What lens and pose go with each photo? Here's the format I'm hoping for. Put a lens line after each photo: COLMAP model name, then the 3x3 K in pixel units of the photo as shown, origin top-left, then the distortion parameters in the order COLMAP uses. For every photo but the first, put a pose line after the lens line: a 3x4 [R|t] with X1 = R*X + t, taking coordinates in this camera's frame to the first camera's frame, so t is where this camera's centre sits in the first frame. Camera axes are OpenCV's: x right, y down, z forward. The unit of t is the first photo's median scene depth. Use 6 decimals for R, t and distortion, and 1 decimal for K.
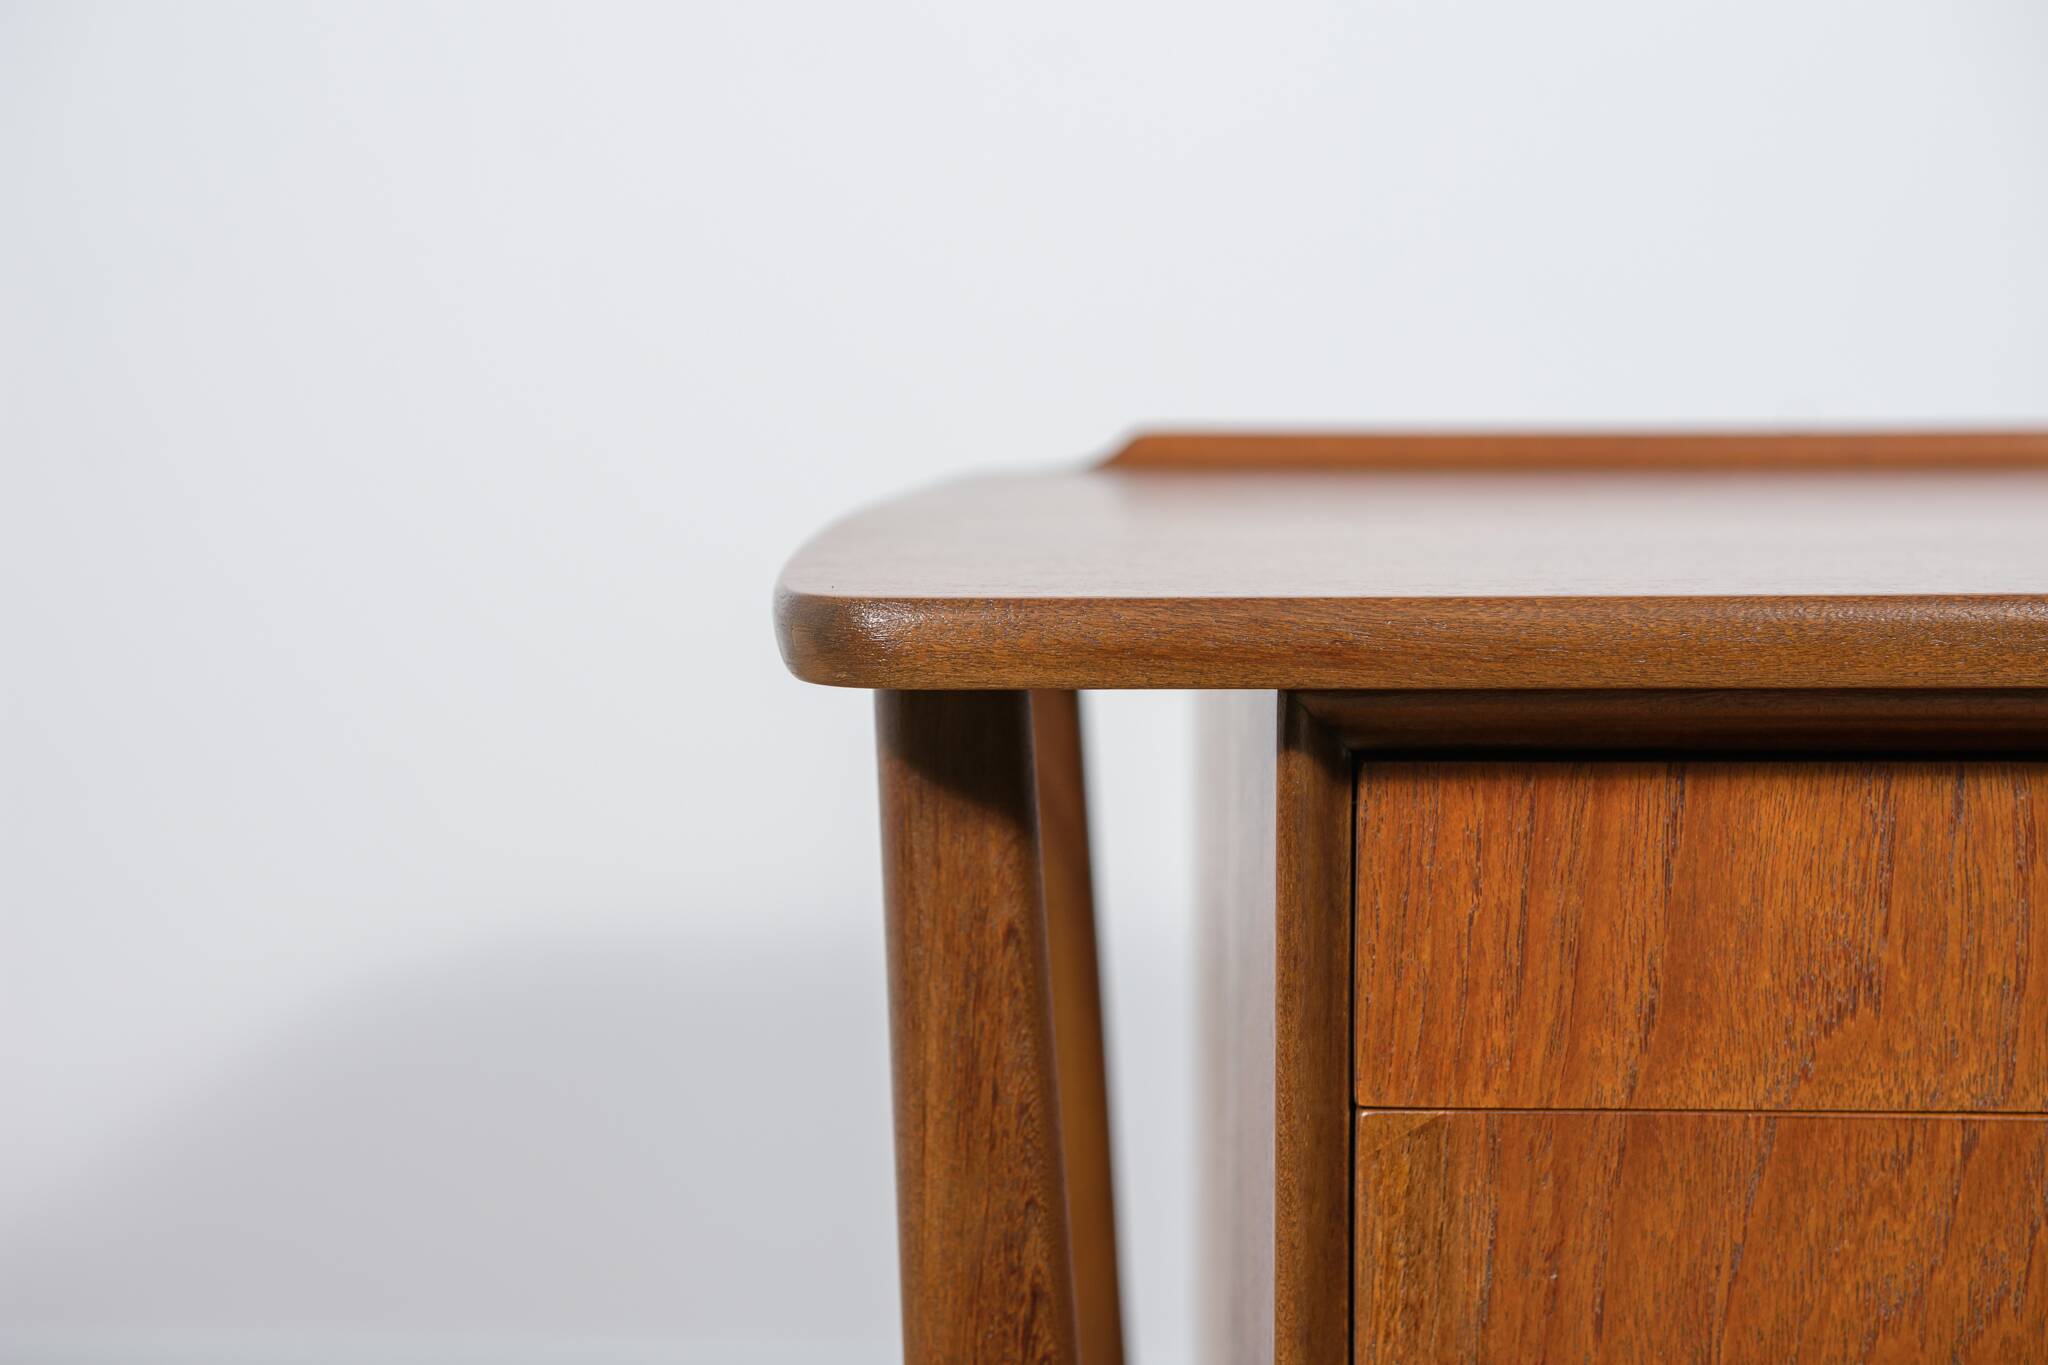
lens RADIAL K [[2793.1, 0, 1039.5], [0, 2793.1, 674.9], [0, 0, 1]] dist [0.091523, 0.000000]
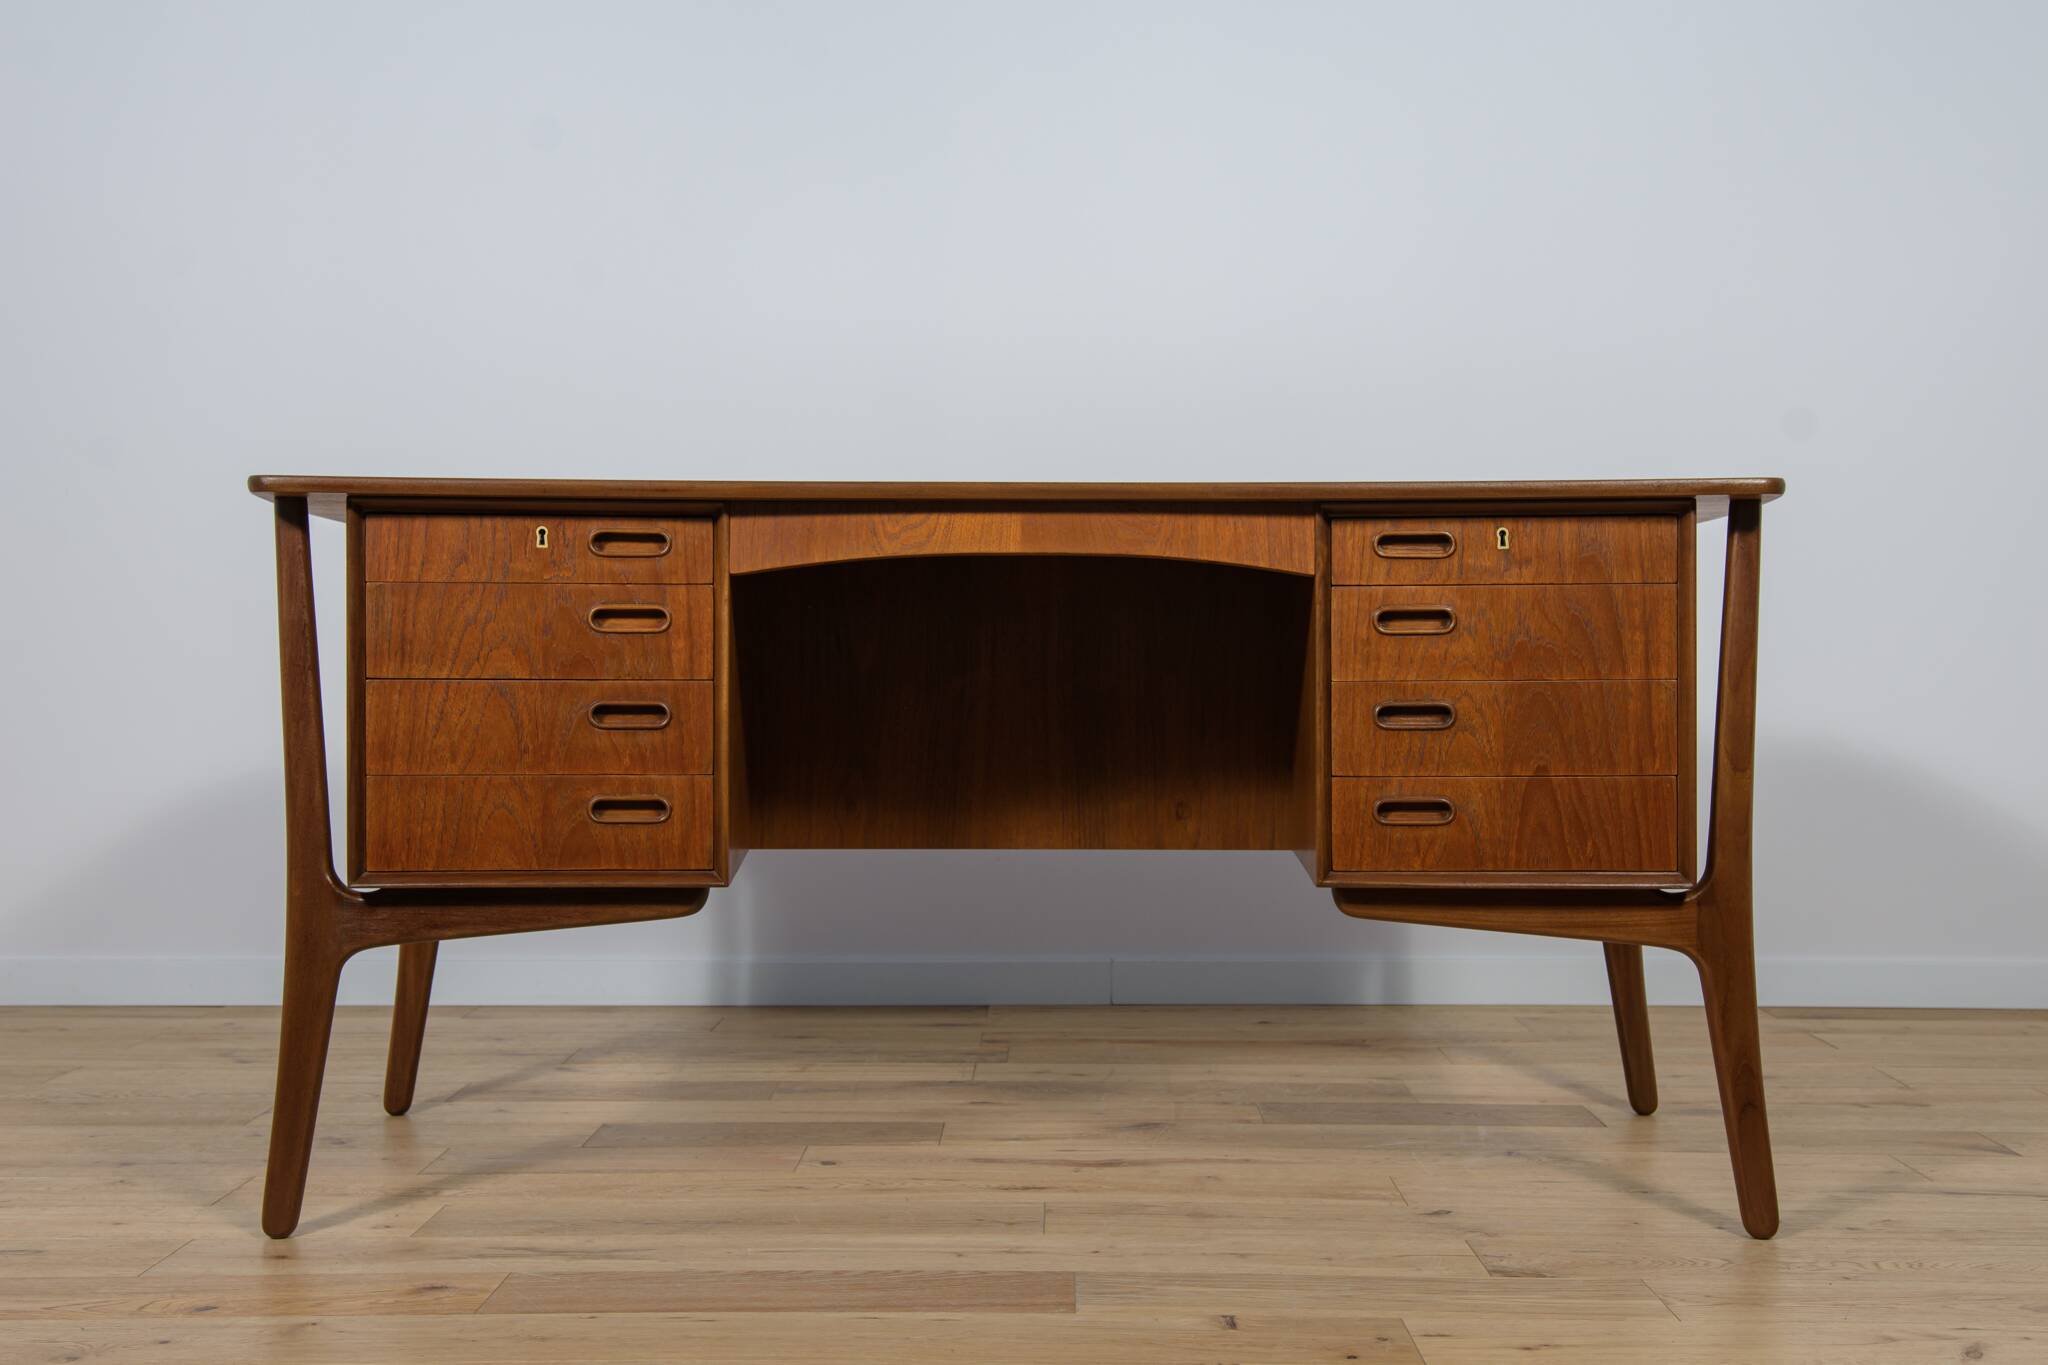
lens RADIAL K [[2194.1, 0, 1045.7], [0, 2194.1, 701.8], [0, 0, 1]] dist [0.024746, 0.000000]
pose [[0.992571, 0.008291, 0.121387, 0.870886], [0.002150, 0.996324, -0.085637, 0.727819], [-0.121651, 0.085262, 0.988904, -3.151369]]
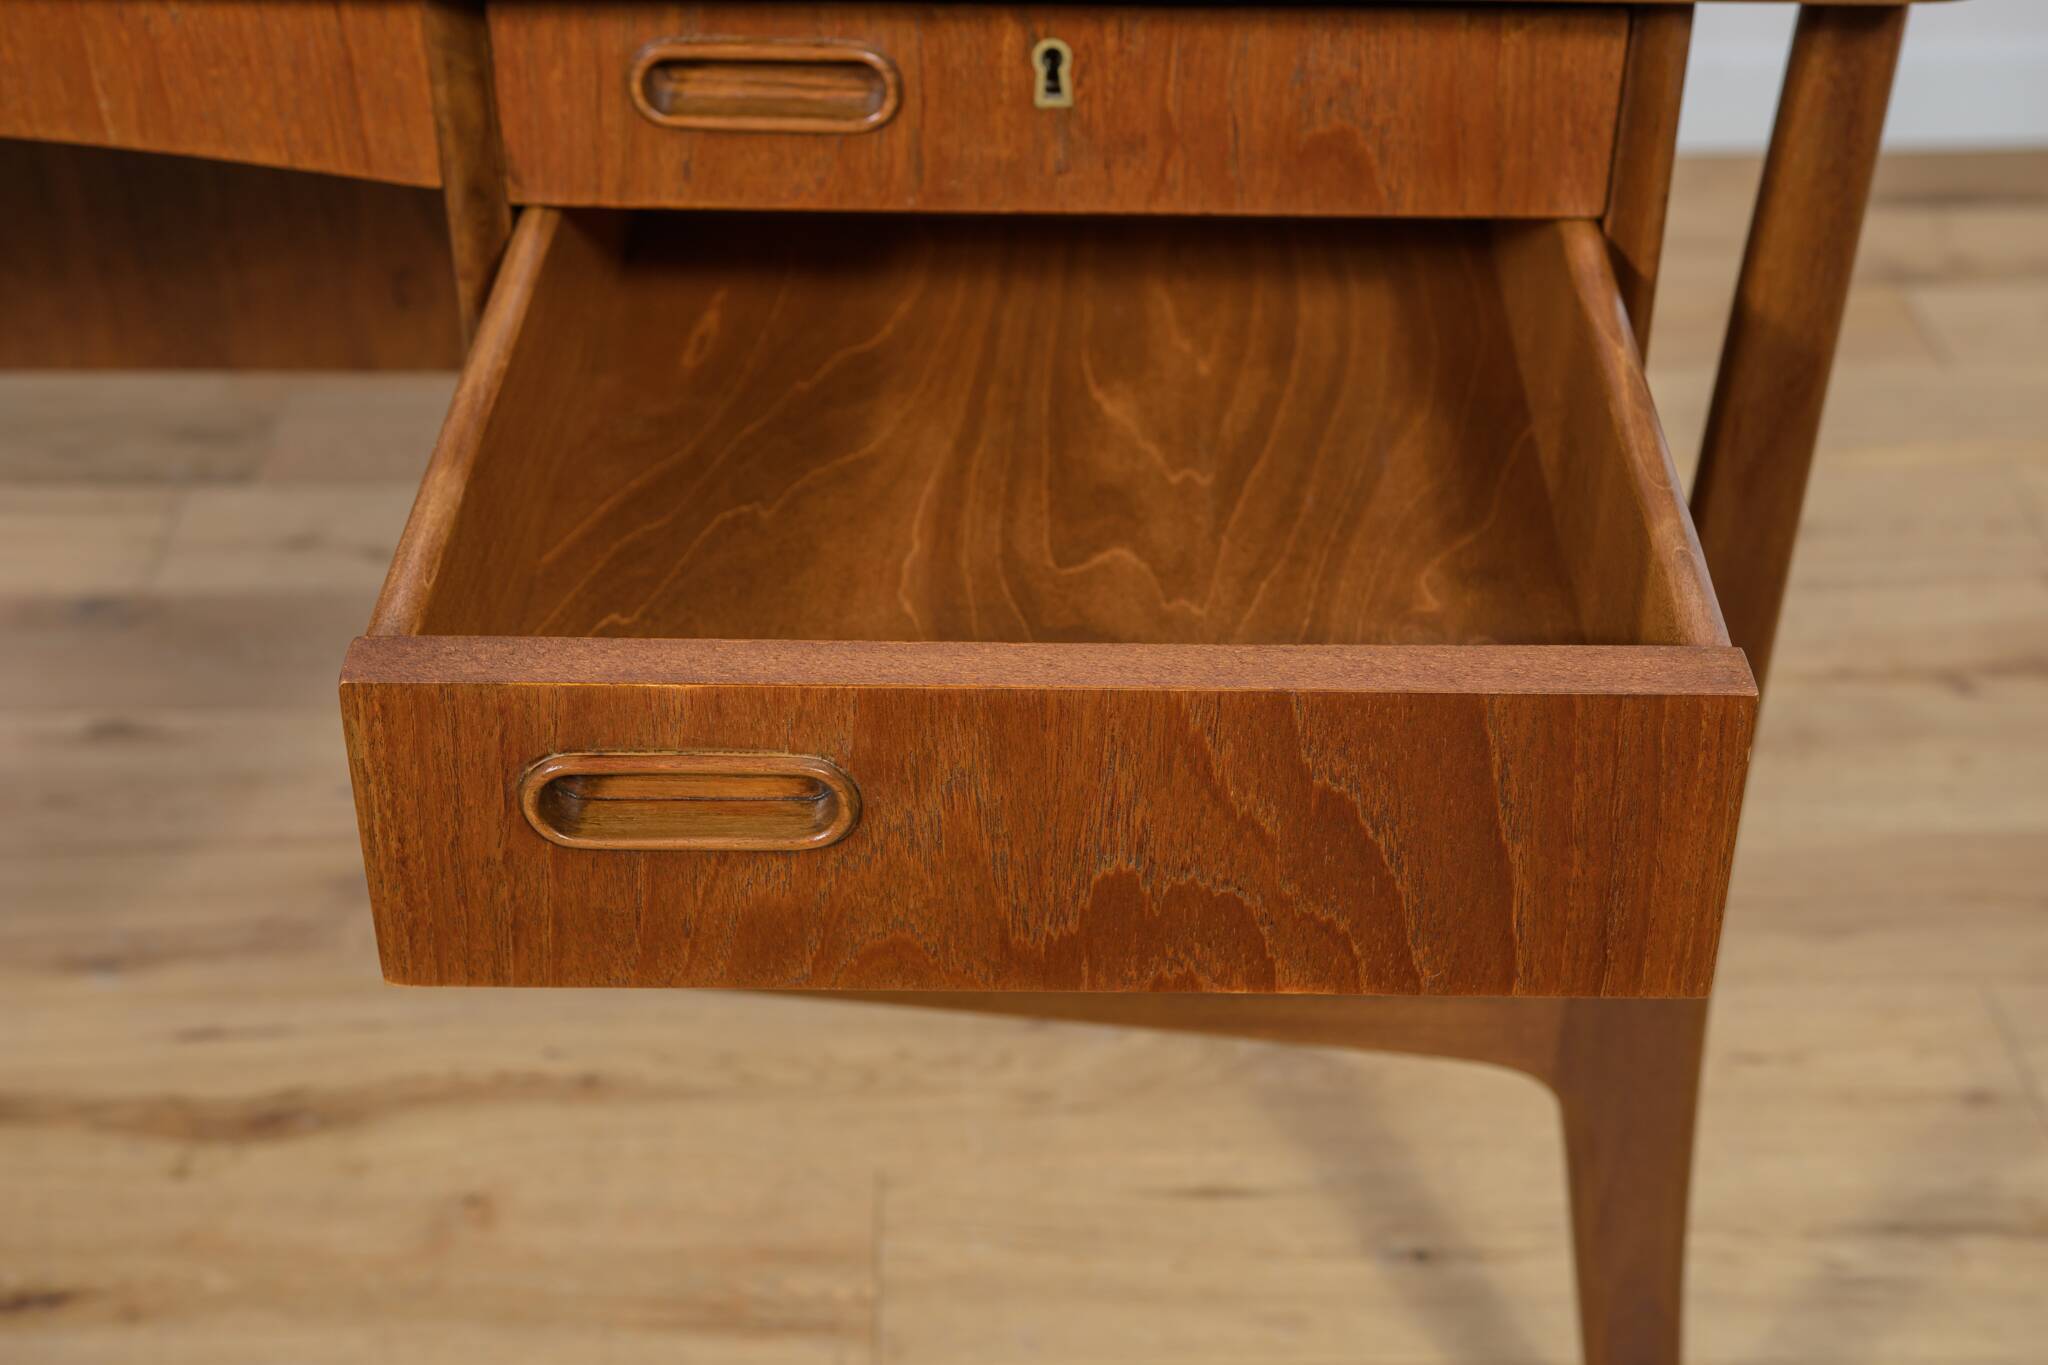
lens RADIAL K [[2793.1, 0, 1028.0], [0, 2793.1, 570.2], [0, 0, 1]] dist [0.091523, 0.000000]
pose [[0.987021, -0.073070, 0.143008, 1.956897], [0.002288, 0.896799, 0.442433, -0.372493], [-0.160578, -0.436363, 0.885326, -0.728301]]
